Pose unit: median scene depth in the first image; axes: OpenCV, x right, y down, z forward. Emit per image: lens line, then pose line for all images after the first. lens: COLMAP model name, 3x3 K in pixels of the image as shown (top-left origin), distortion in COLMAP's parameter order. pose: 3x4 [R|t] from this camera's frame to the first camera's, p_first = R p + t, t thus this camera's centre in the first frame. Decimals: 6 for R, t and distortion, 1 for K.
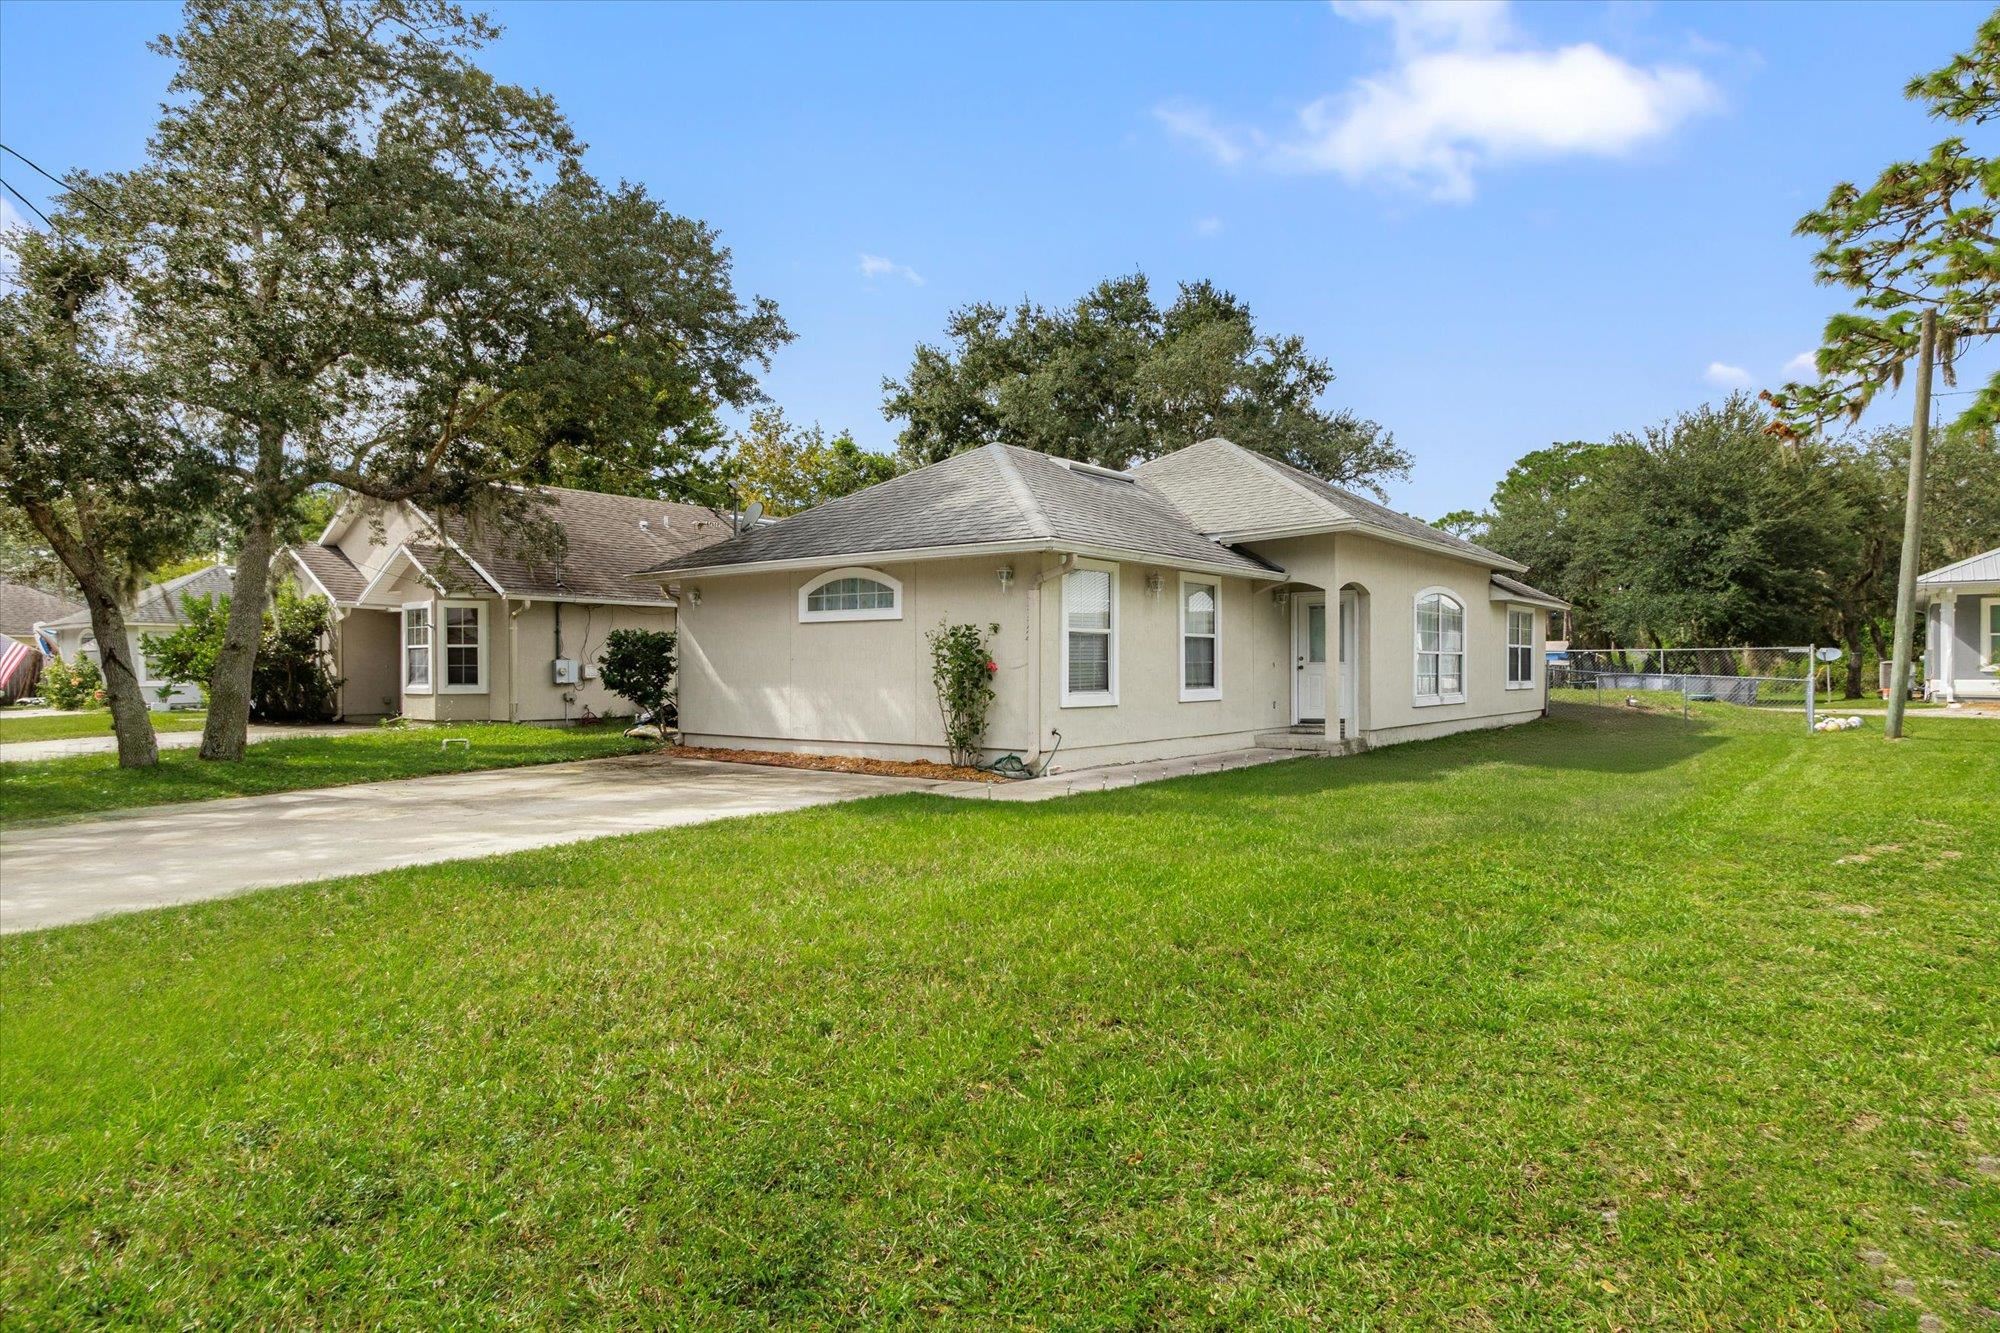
lens RADIAL K [[1151.2, 0, 1001.1], [0, 1151.2, 698.4], [0, 0, 1]] dist [0.001375, 0.000105]
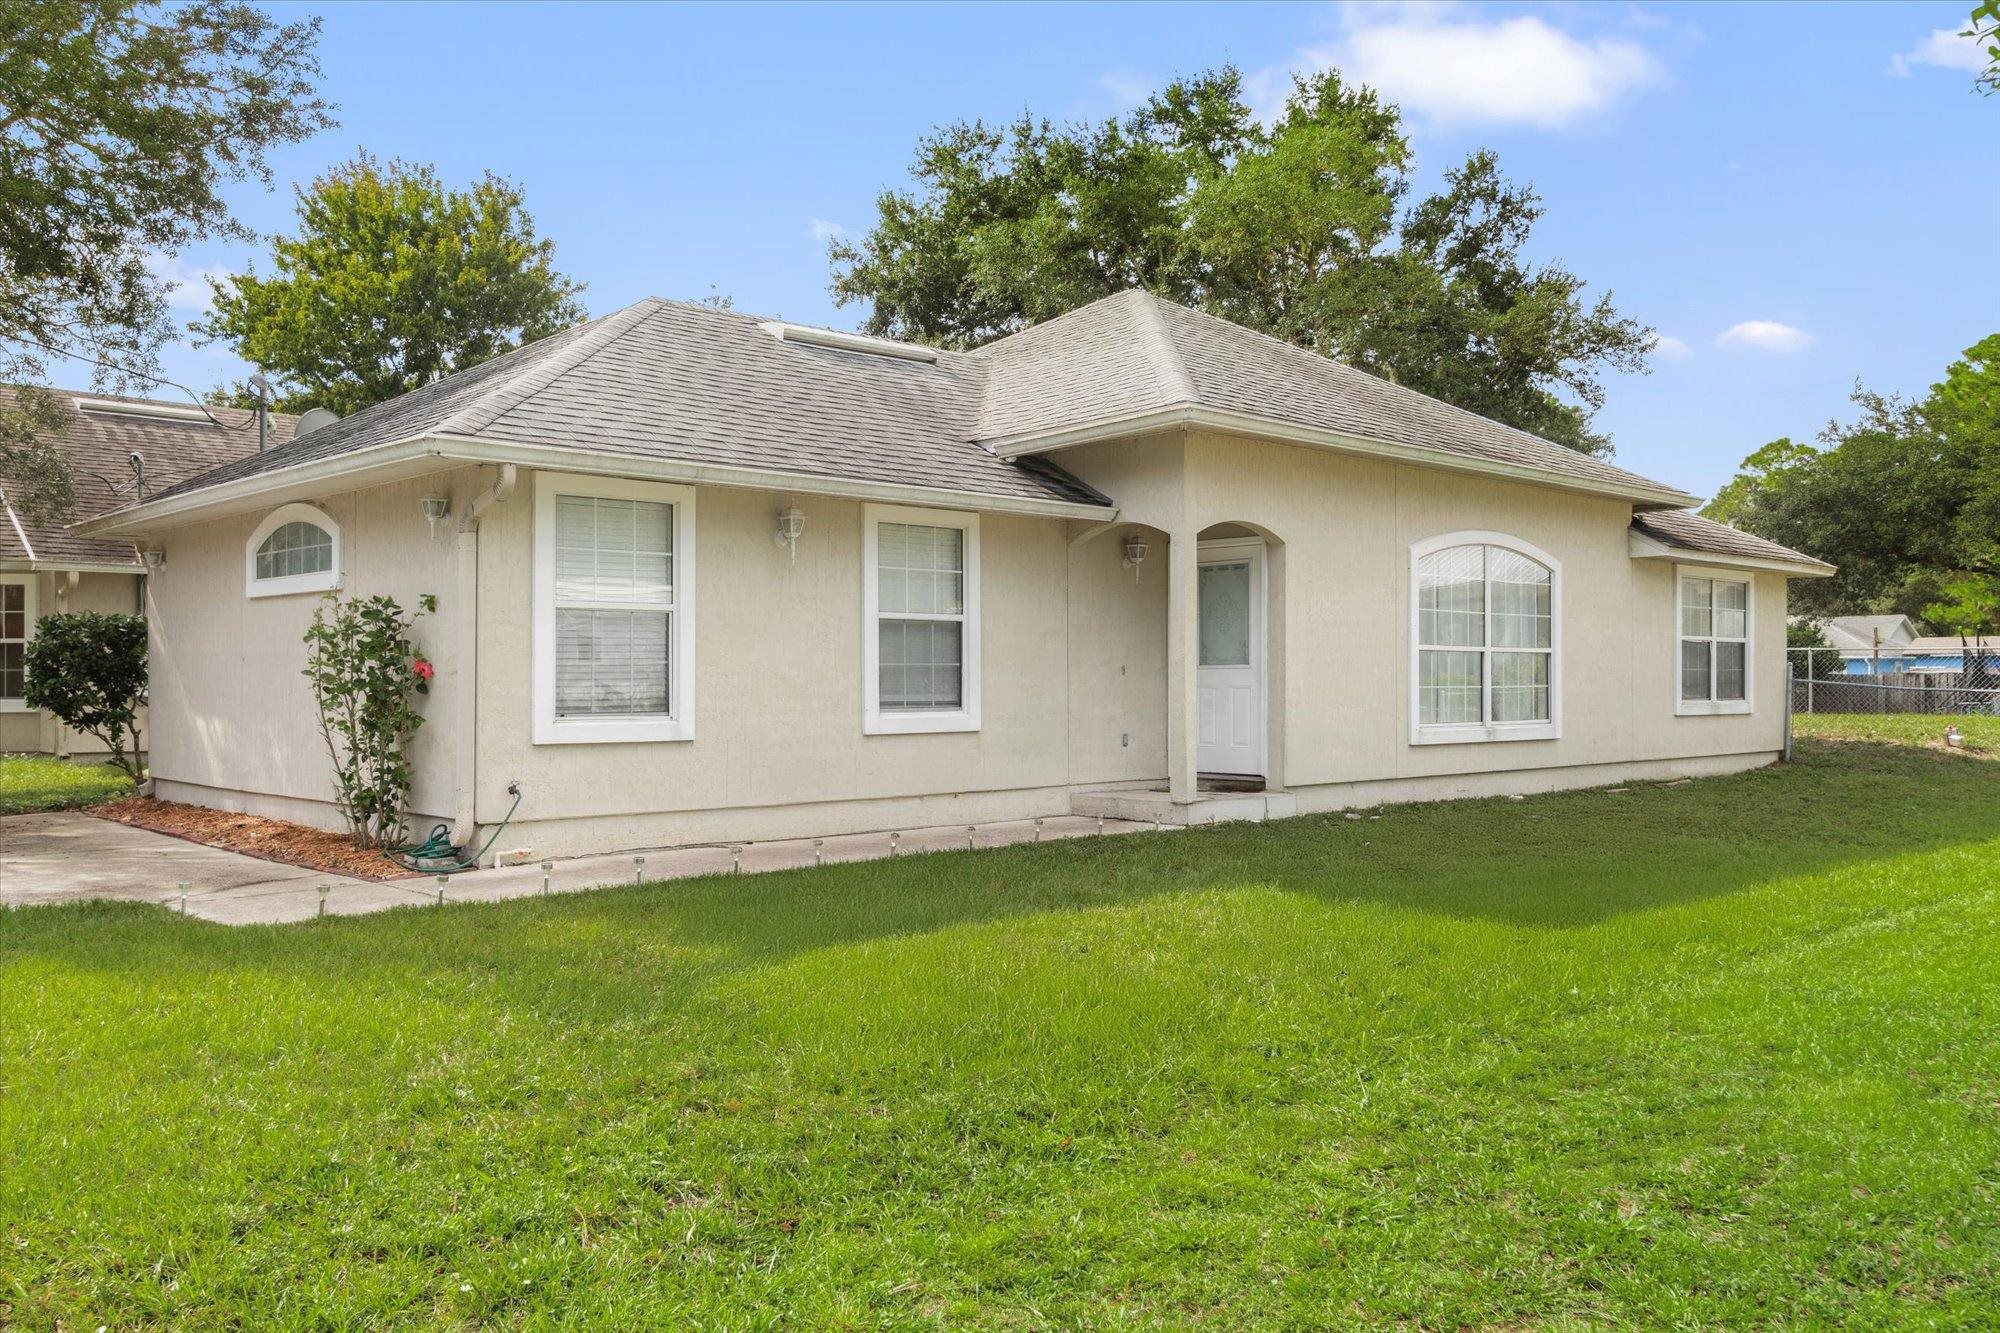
lens RADIAL K [[1604.4, 0, 1000.0], [0, 1604.4, 666.5], [0, 0, 1]] dist [-0.038899, -0.002282]
pose [[0.983186, 0.001396, -0.182601, 0.171566], [-0.007304, 0.999471, -0.031686, -0.002789], [0.182461, 0.032487, 0.982676, 0.113663]]
